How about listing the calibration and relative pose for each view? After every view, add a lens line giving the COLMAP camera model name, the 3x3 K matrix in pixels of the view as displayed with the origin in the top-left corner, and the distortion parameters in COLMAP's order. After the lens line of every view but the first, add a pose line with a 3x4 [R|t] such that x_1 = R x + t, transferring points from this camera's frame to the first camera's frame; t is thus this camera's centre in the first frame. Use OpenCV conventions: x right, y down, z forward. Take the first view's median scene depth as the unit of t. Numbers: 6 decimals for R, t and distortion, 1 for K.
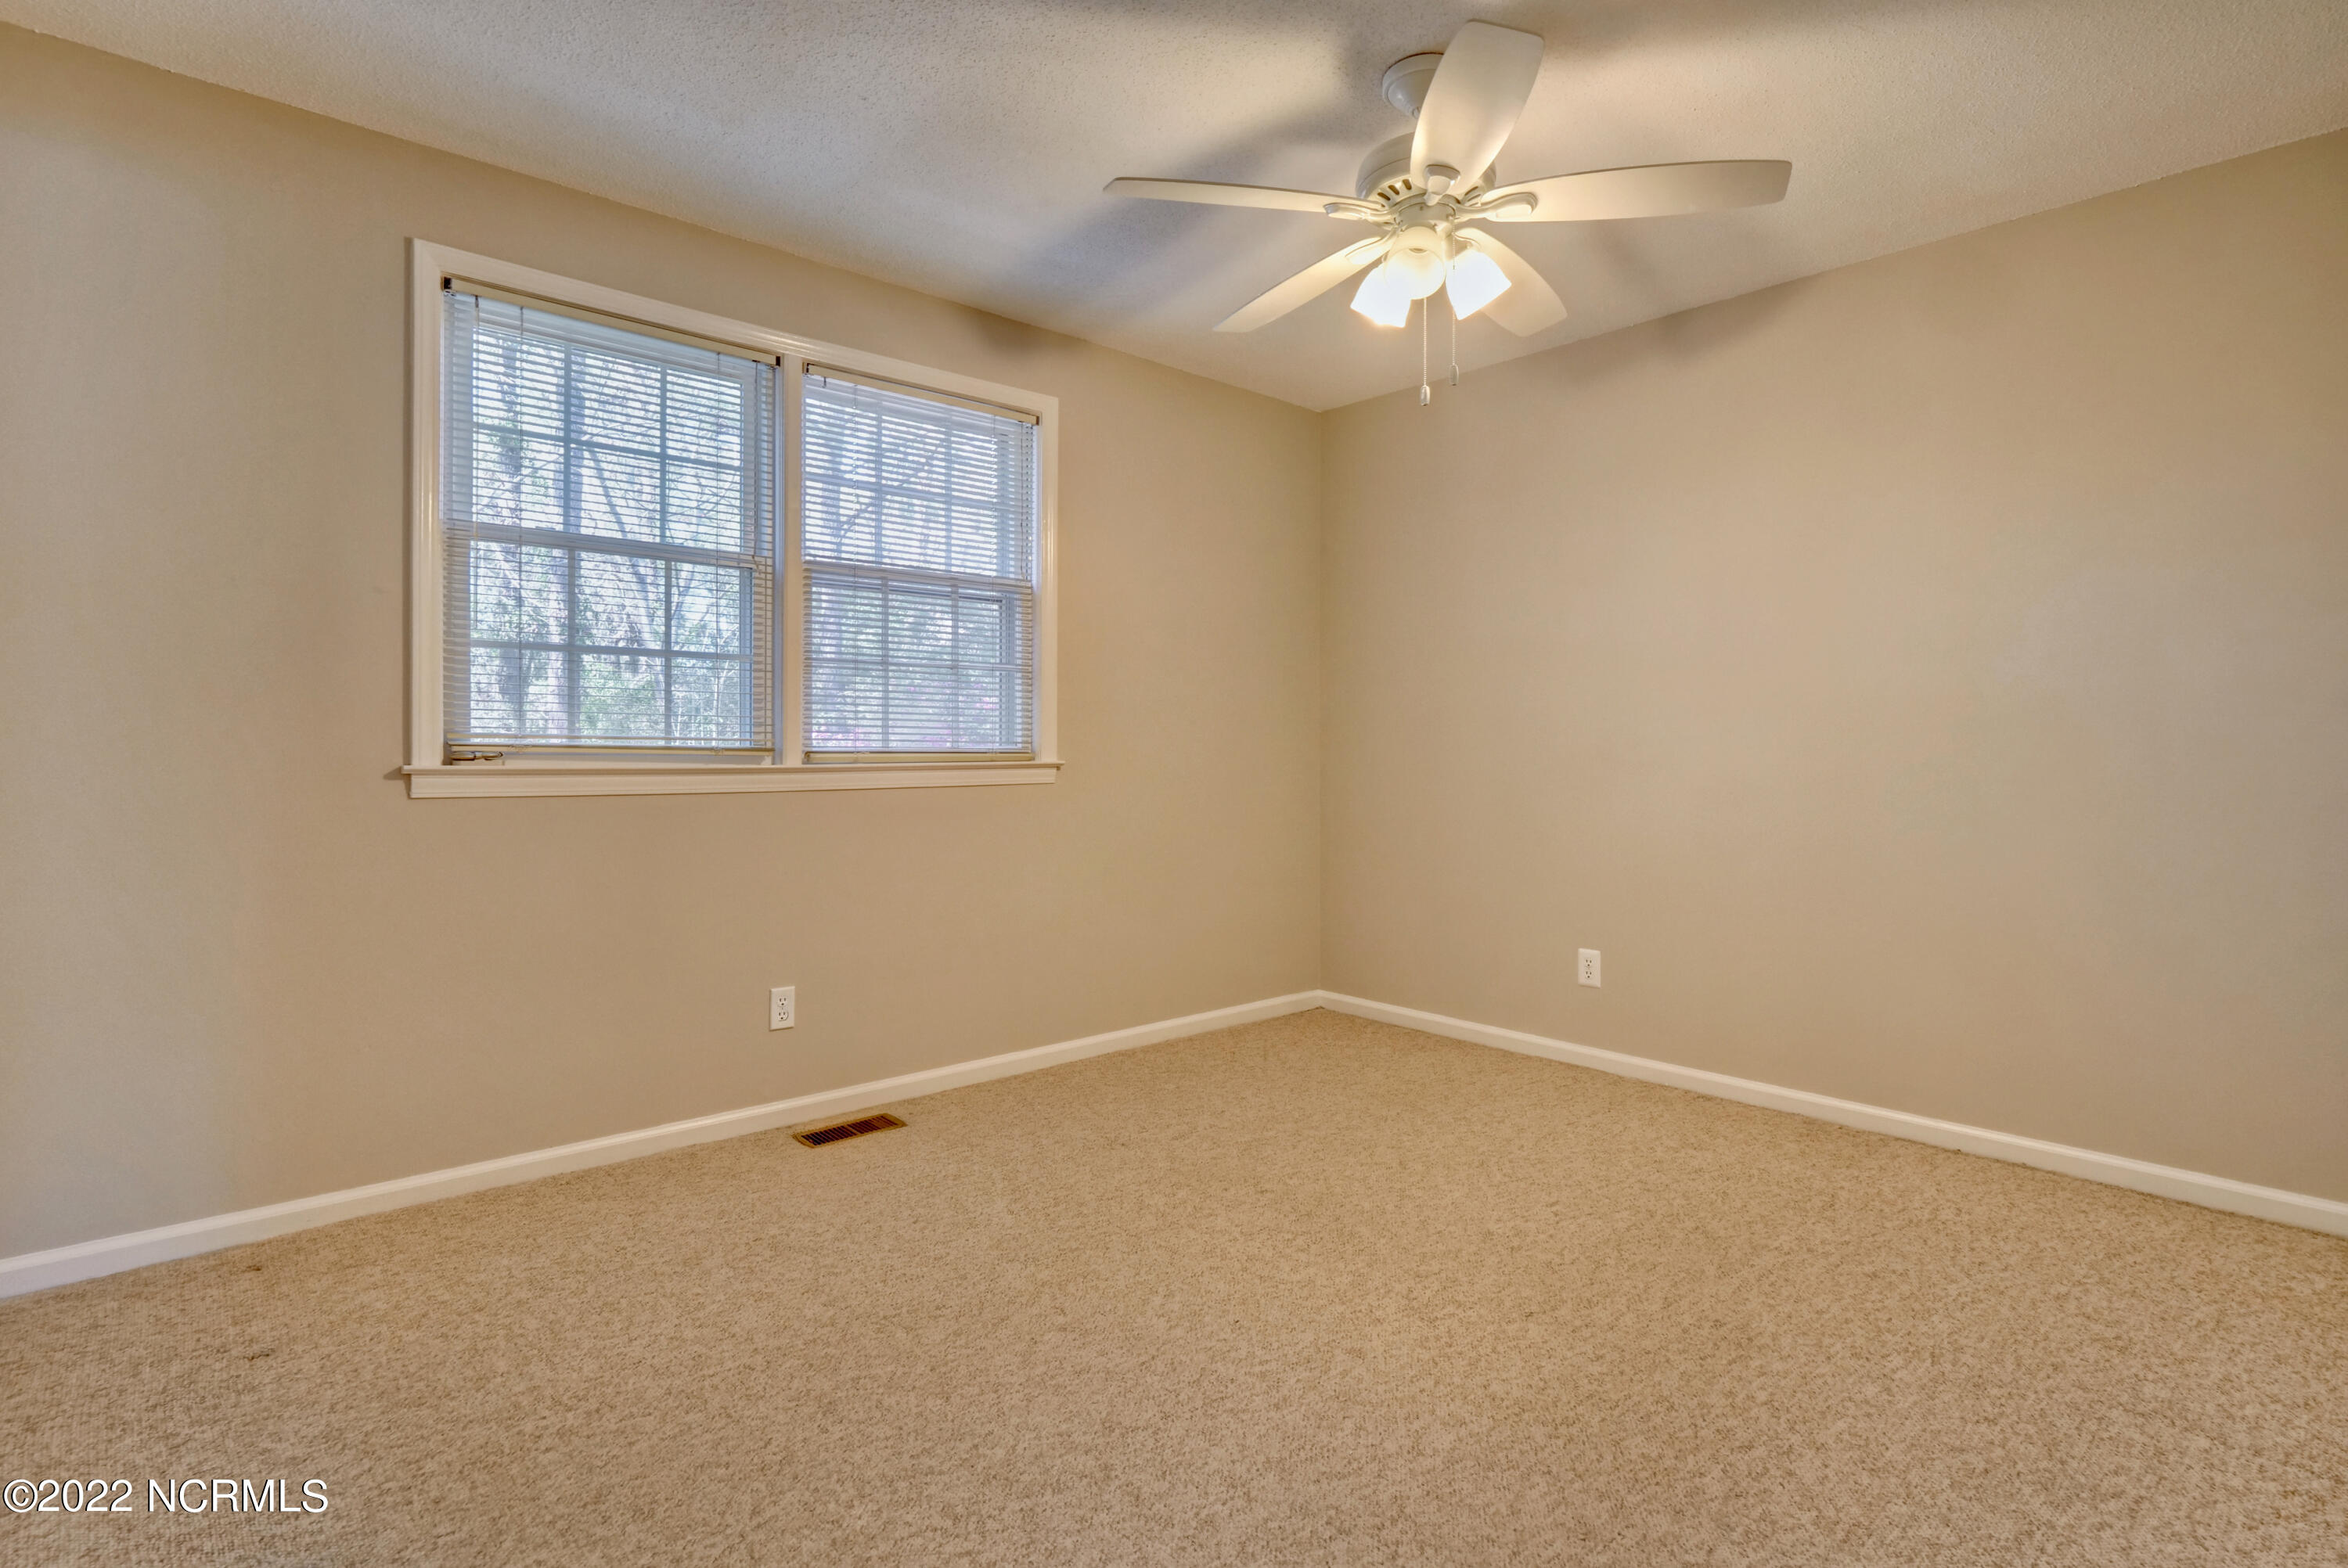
lens RADIAL K [[1143.4, 0, 1179.8], [0, 1143.4, 751.3], [0, 0, 1]] dist [-0.013968, 0.000233]
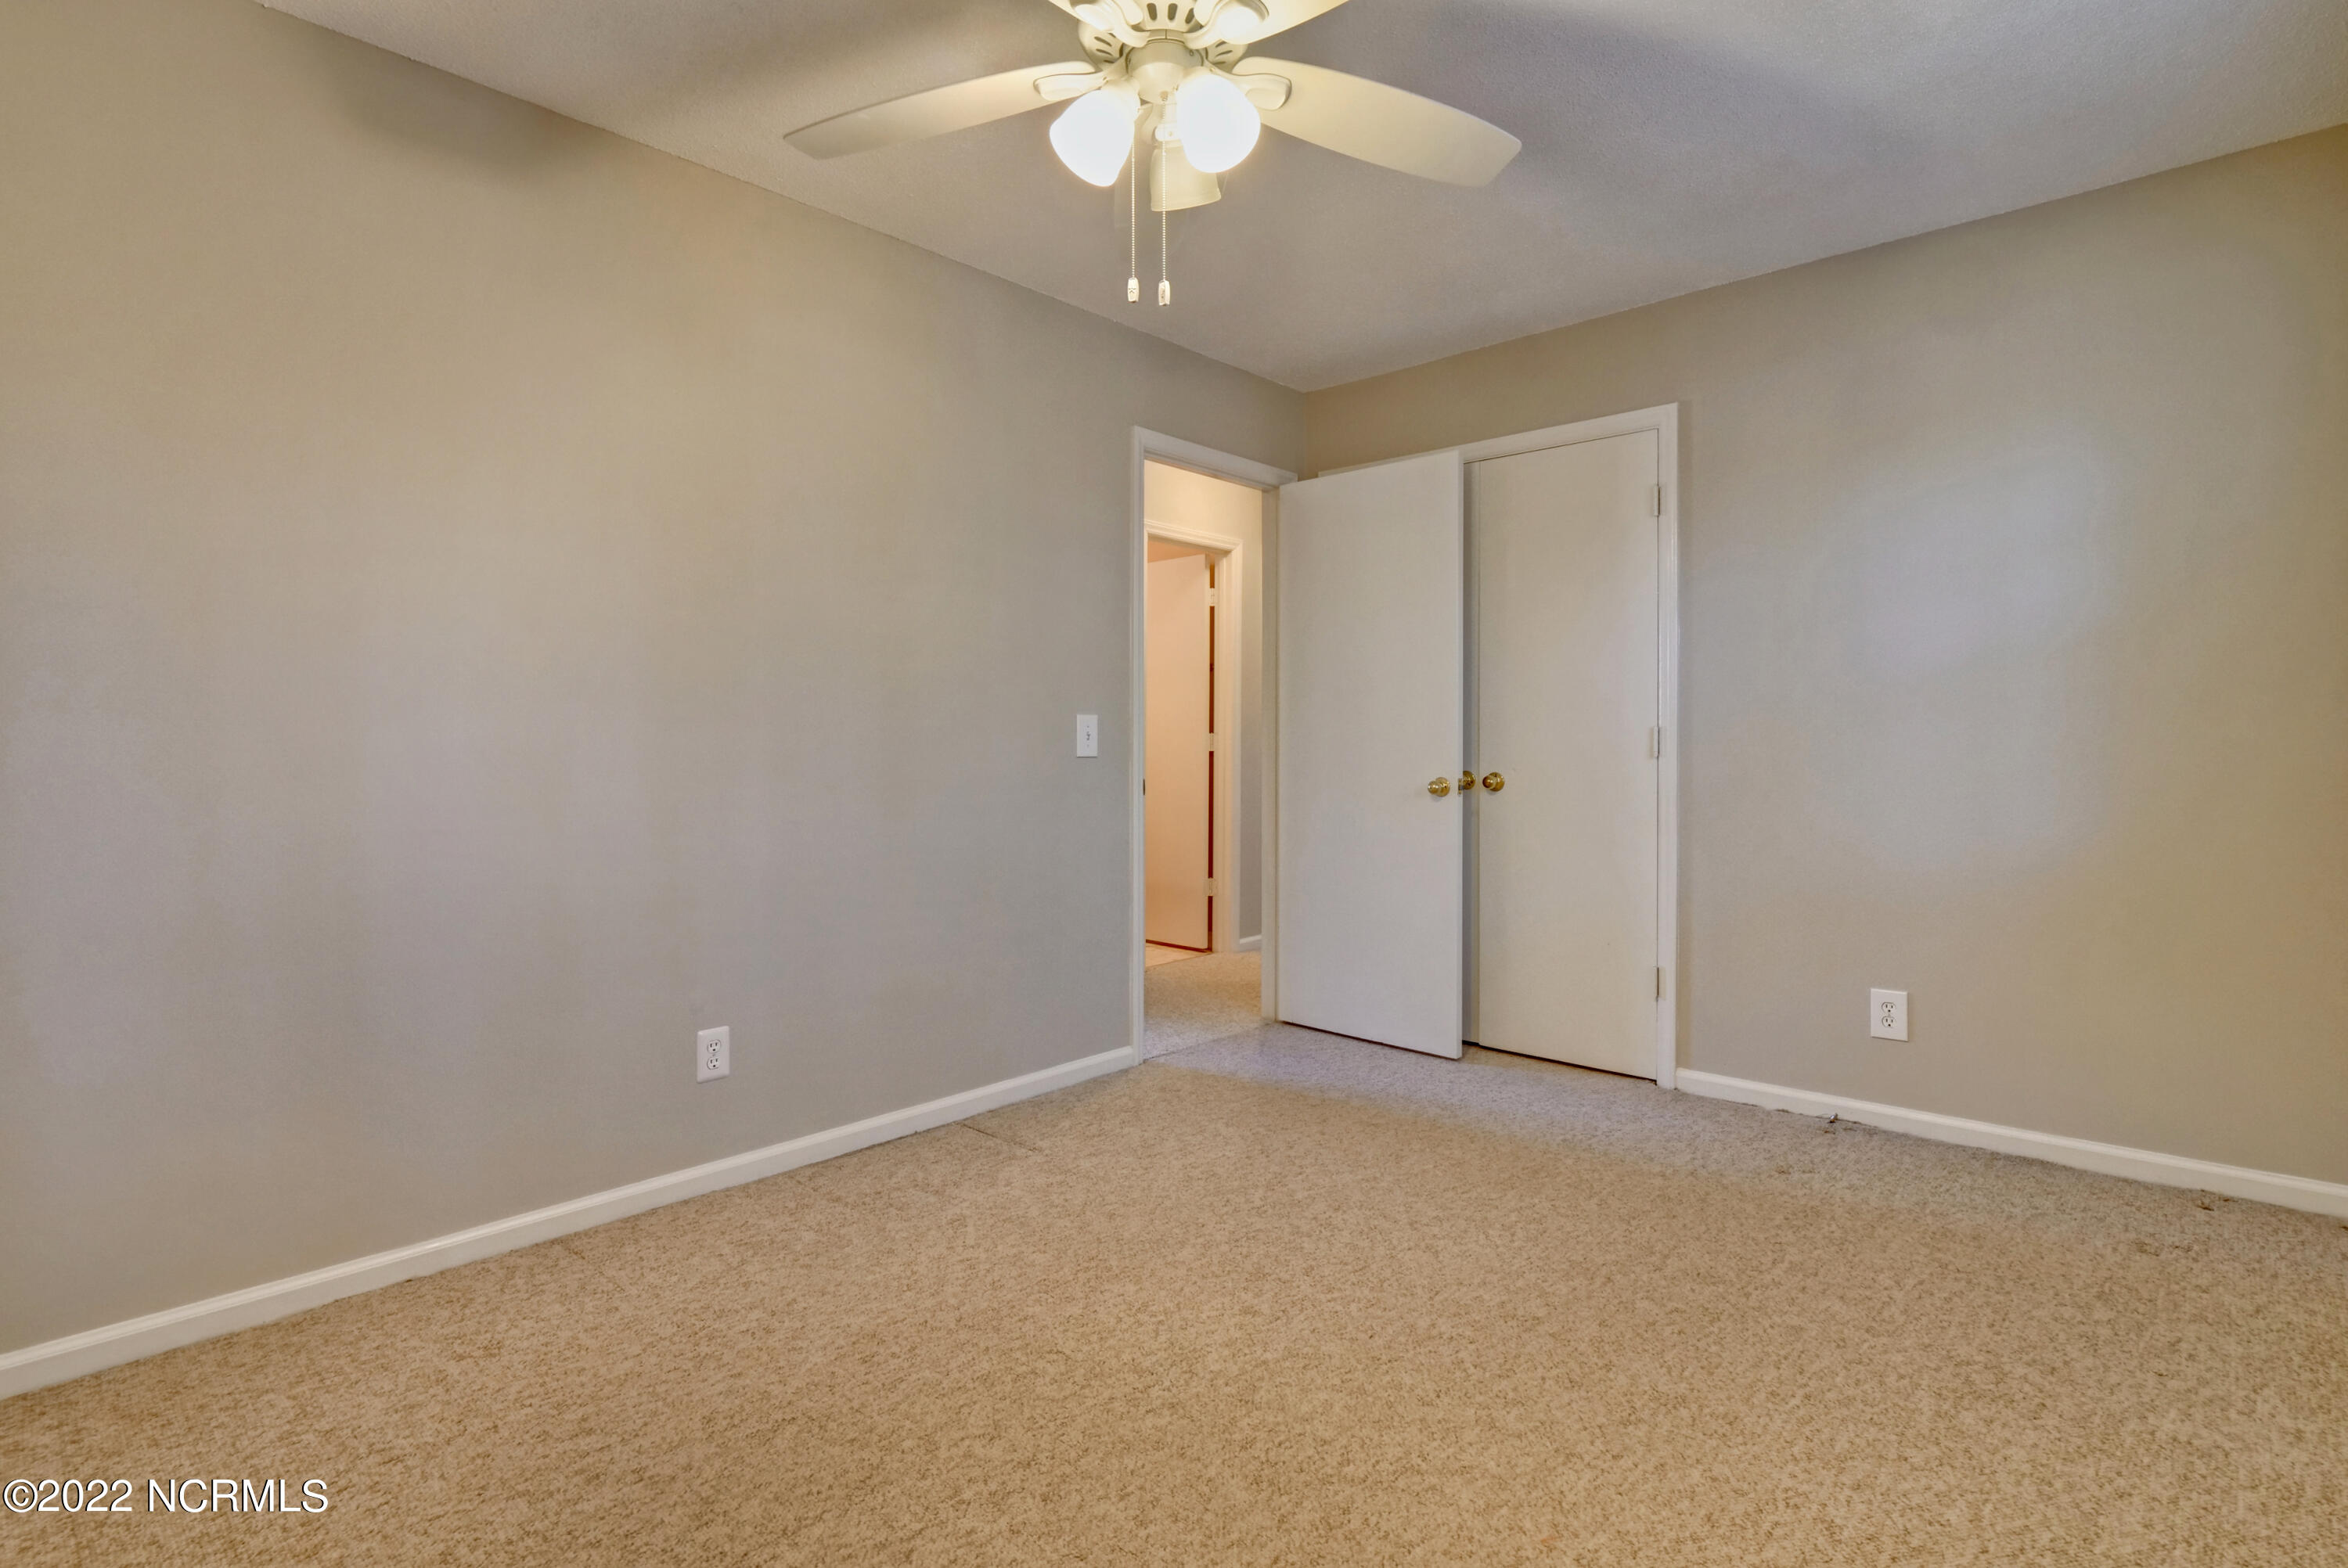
lens RADIAL K [[1143.4, 0, 1179.8], [0, 1143.4, 751.3], [0, 0, 1]] dist [-0.013968, 0.000233]
pose [[-0.995375, -0.000750, -0.096065, 0.323598], [-0.001704, 0.999950, 0.009855, -0.008051], [0.096053, 0.009973, -0.995326, 2.054465]]
